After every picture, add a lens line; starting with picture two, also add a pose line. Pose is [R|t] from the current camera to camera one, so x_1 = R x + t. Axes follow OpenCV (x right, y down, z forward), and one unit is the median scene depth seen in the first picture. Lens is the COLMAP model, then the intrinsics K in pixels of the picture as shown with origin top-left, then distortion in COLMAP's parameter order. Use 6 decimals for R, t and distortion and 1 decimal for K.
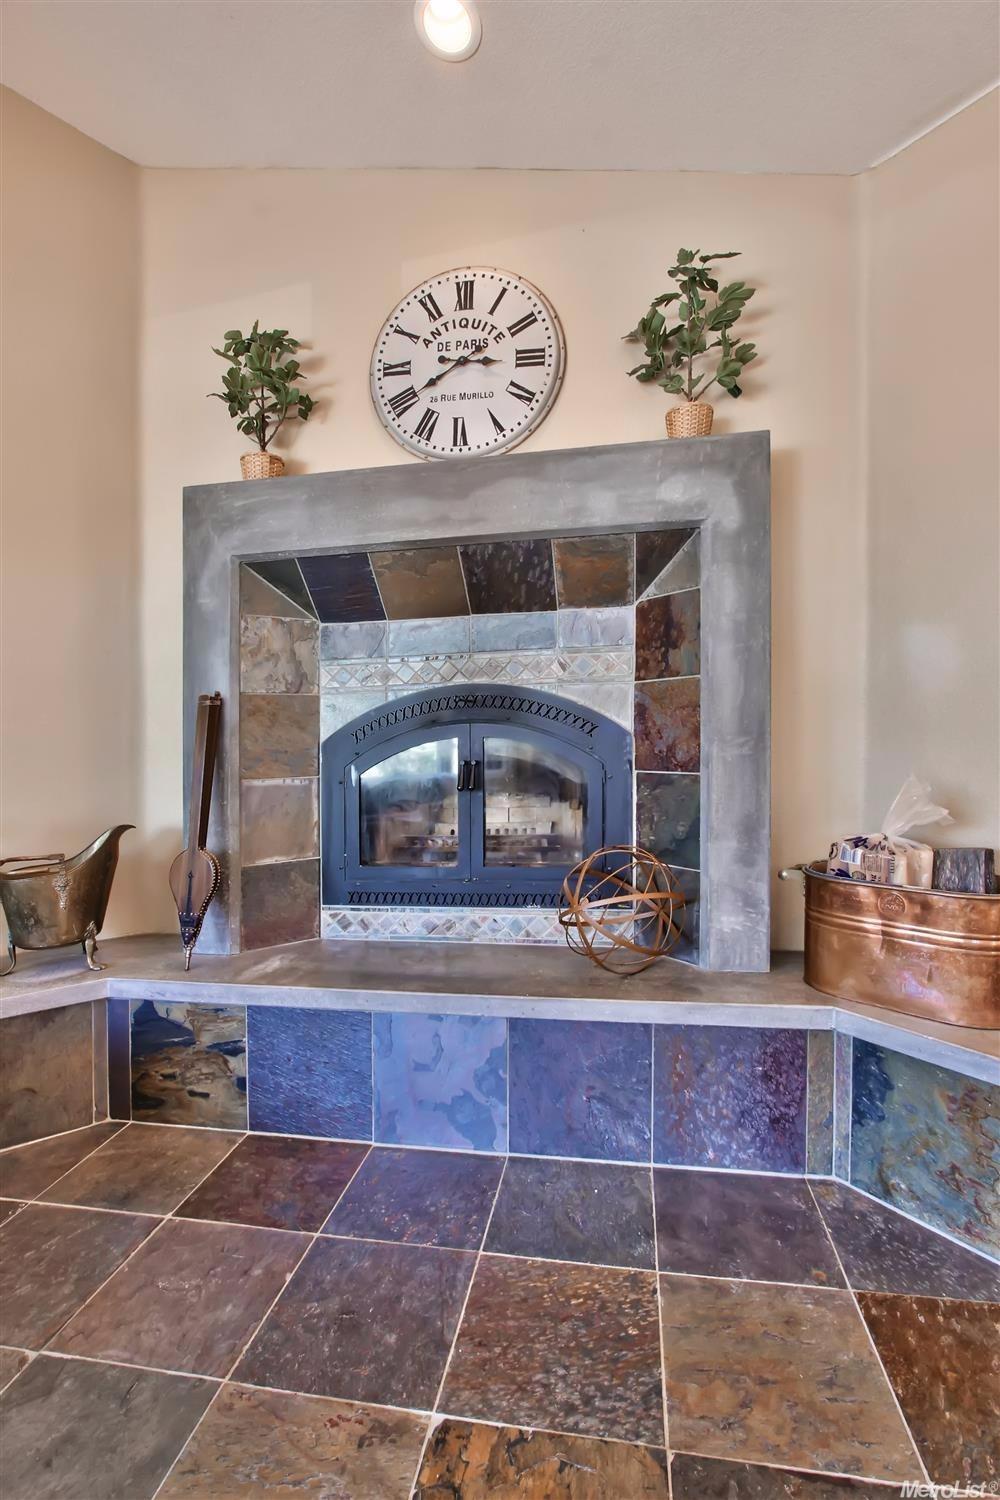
lens RADIAL K [[692.9, 0, 502.4], [0, 692.9, 759.0], [0, 0, 1]] dist [-0.019237, 0.000555]
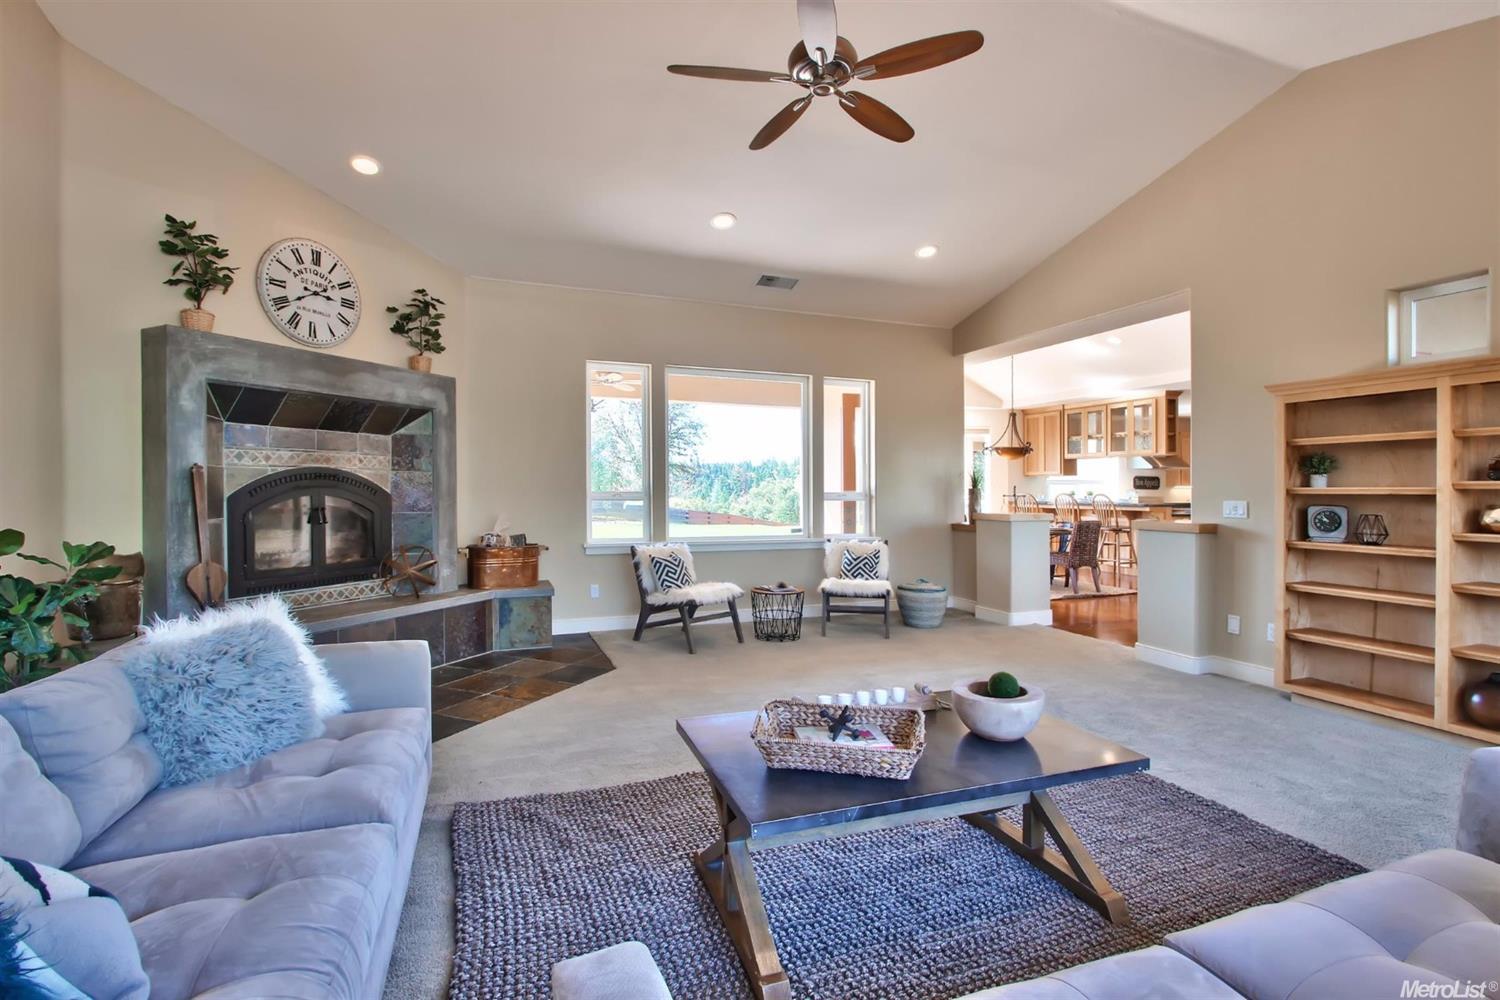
lens RADIAL K [[692.9, 0, 750.3], [0, 692.9, 508.1], [0, 0, 1]] dist [-0.019237, 0.000555]
pose [[0.228667, 0.000405, 0.973505, -1.602362], [0.019240, 0.999803, -0.004935, 0.034661], [-0.973315, 0.019858, 0.228614, -0.558616]]
